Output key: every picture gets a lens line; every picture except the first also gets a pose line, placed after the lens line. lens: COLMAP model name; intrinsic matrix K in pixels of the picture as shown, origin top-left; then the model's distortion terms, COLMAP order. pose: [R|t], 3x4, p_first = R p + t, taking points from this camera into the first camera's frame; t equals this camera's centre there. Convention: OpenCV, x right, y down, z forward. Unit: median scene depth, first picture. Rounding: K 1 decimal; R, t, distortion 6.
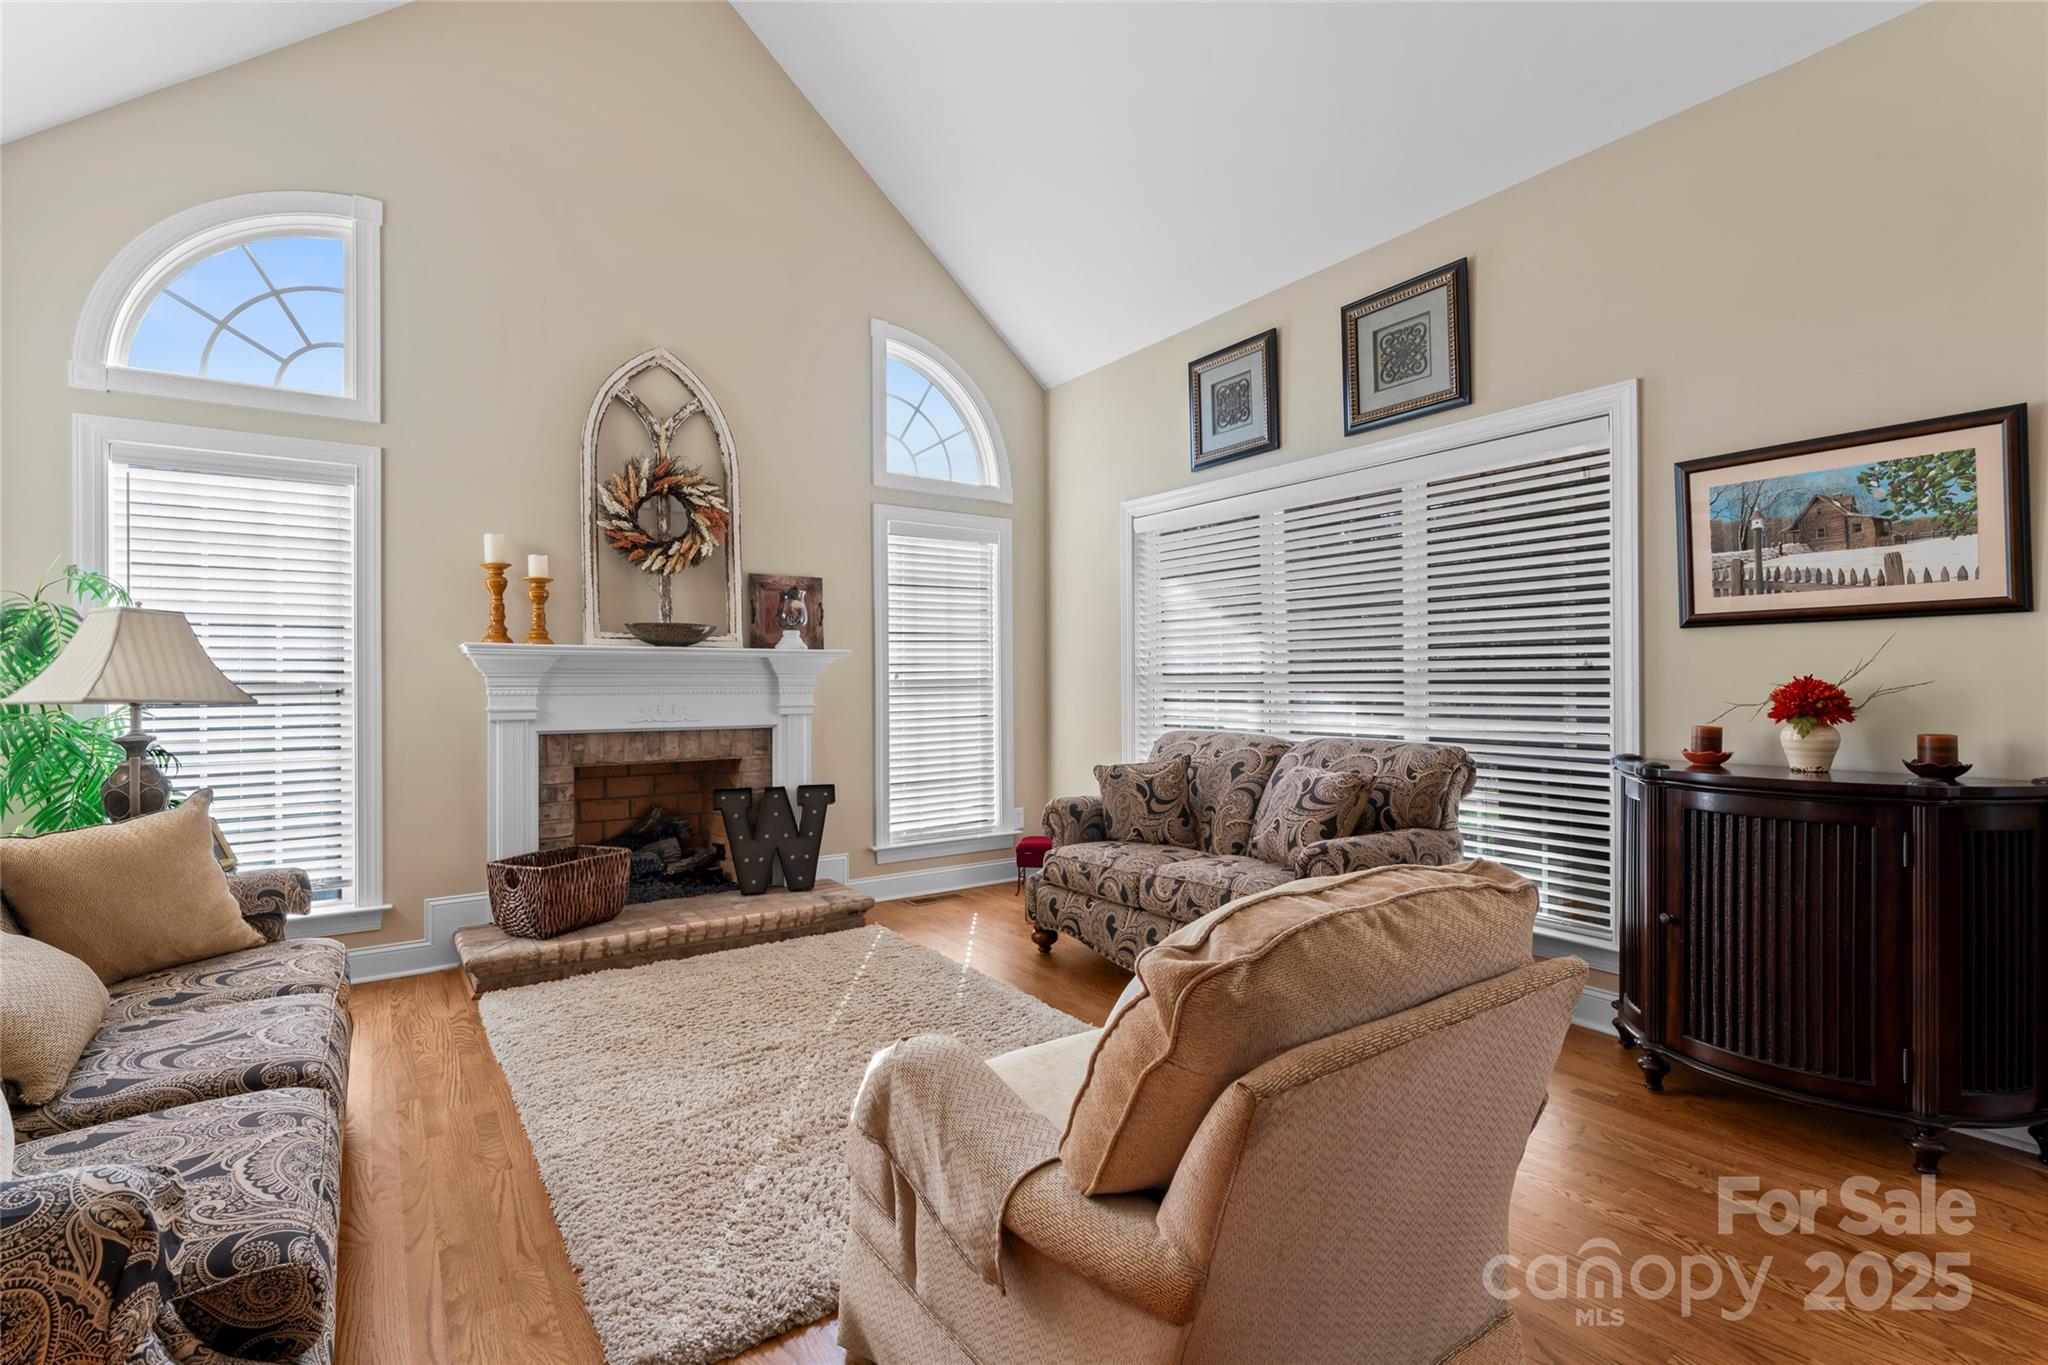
lens RADIAL K [[936.1, 0, 1024.0], [0, 936.1, 678.2], [0, 0, 1]] dist [0.004122, -0.001507]
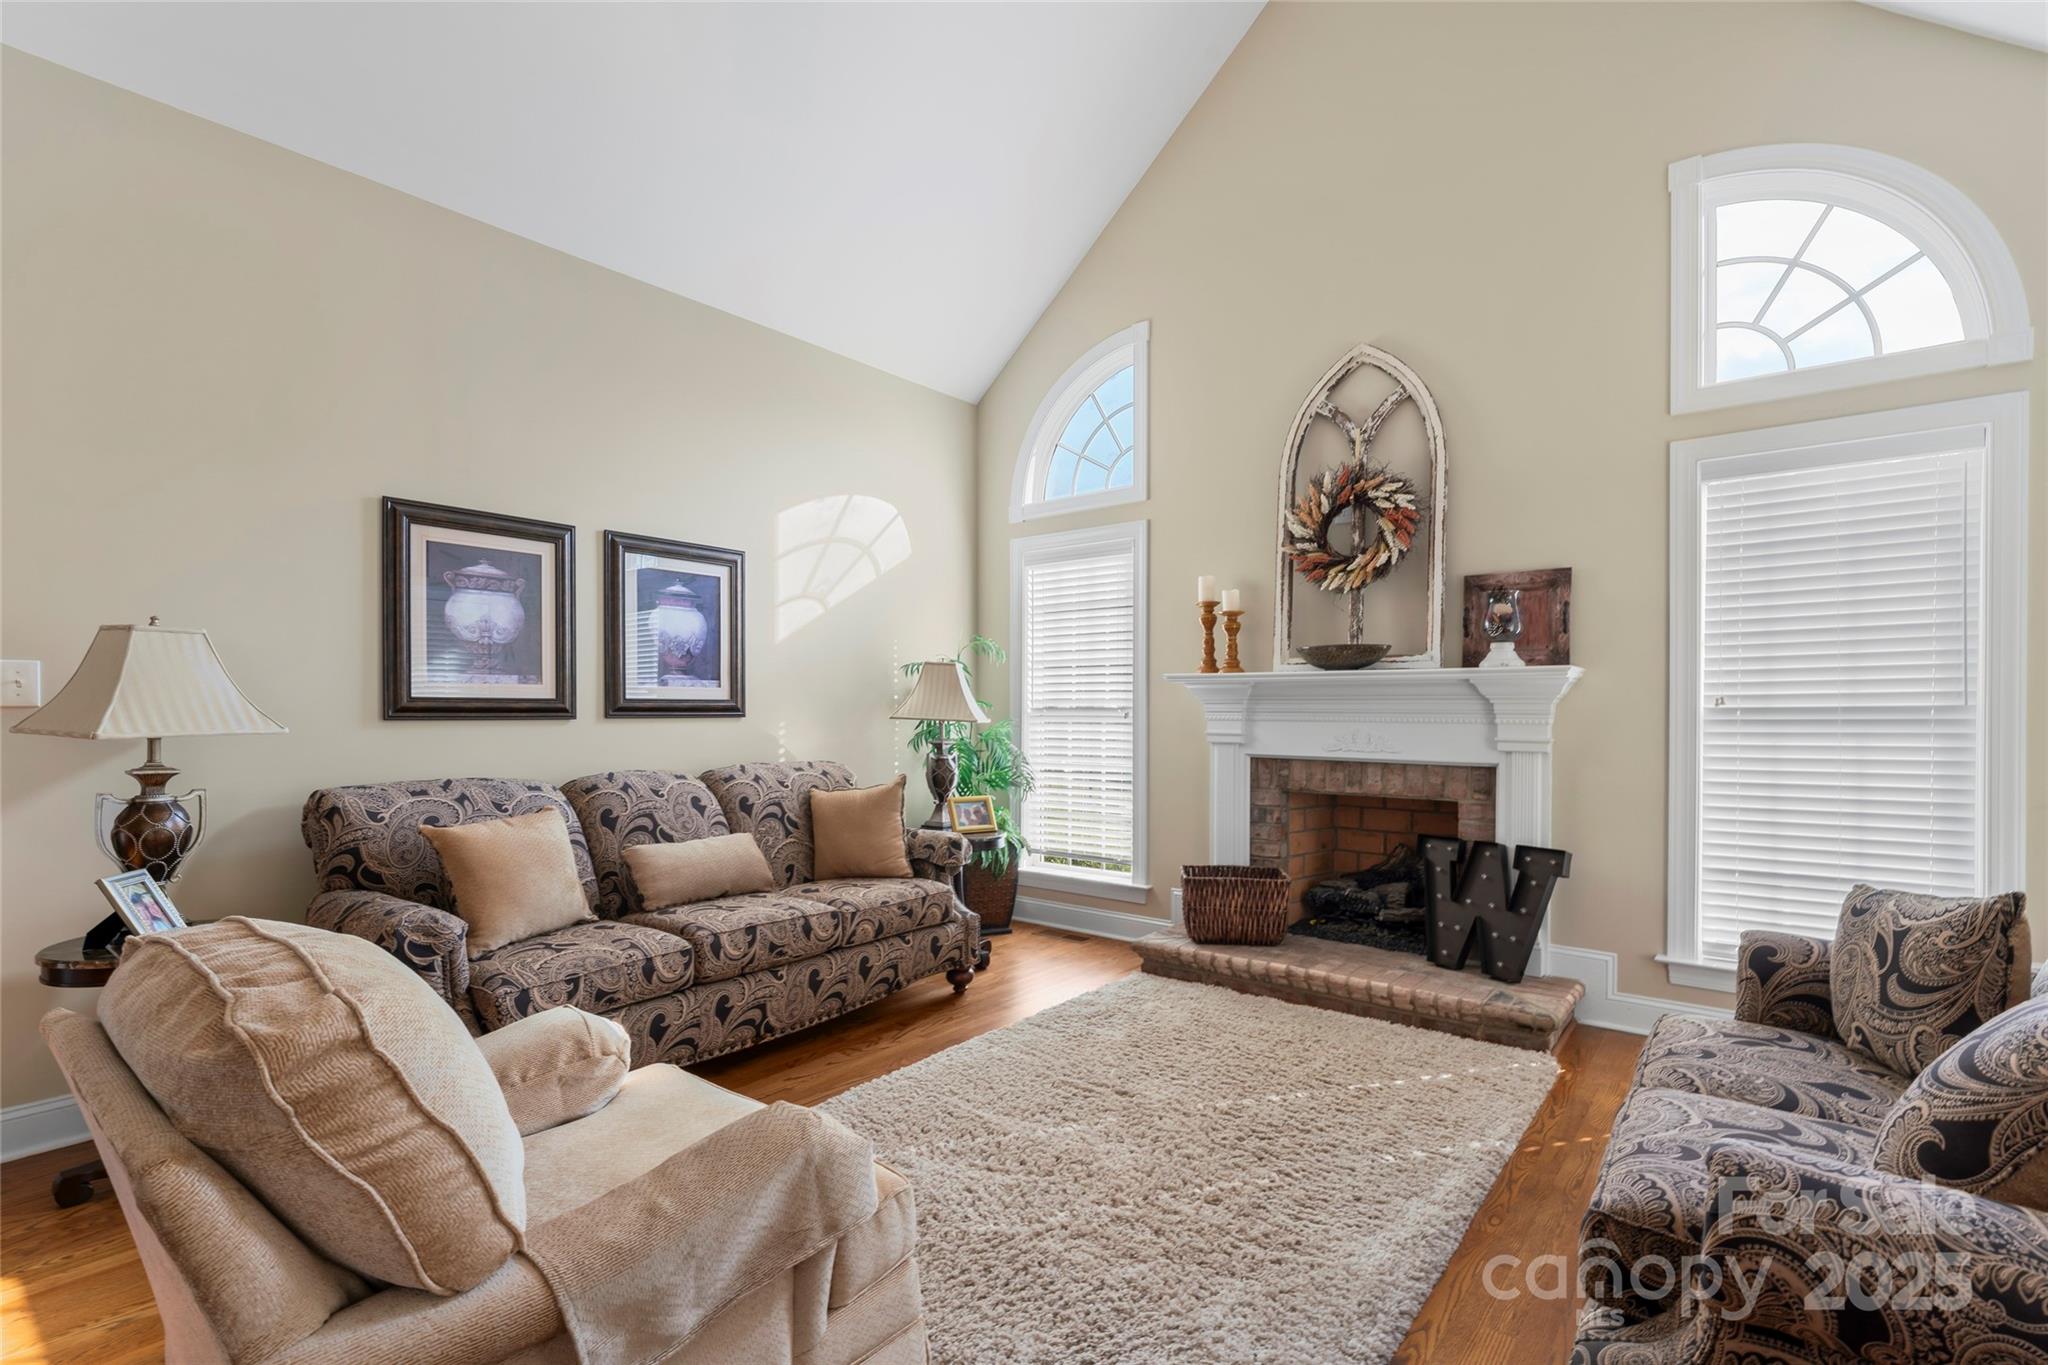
lens RADIAL K [[936.1, 0, 1020.6], [0, 936.1, 719.6], [0, 0, 1]] dist [0.004122, -0.001507]
pose [[0.282452, 0.016876, -0.959133, 0.405777], [-0.000823, 0.999849, 0.017350, -0.000993], [0.959281, -0.004112, 0.282424, 0.422555]]
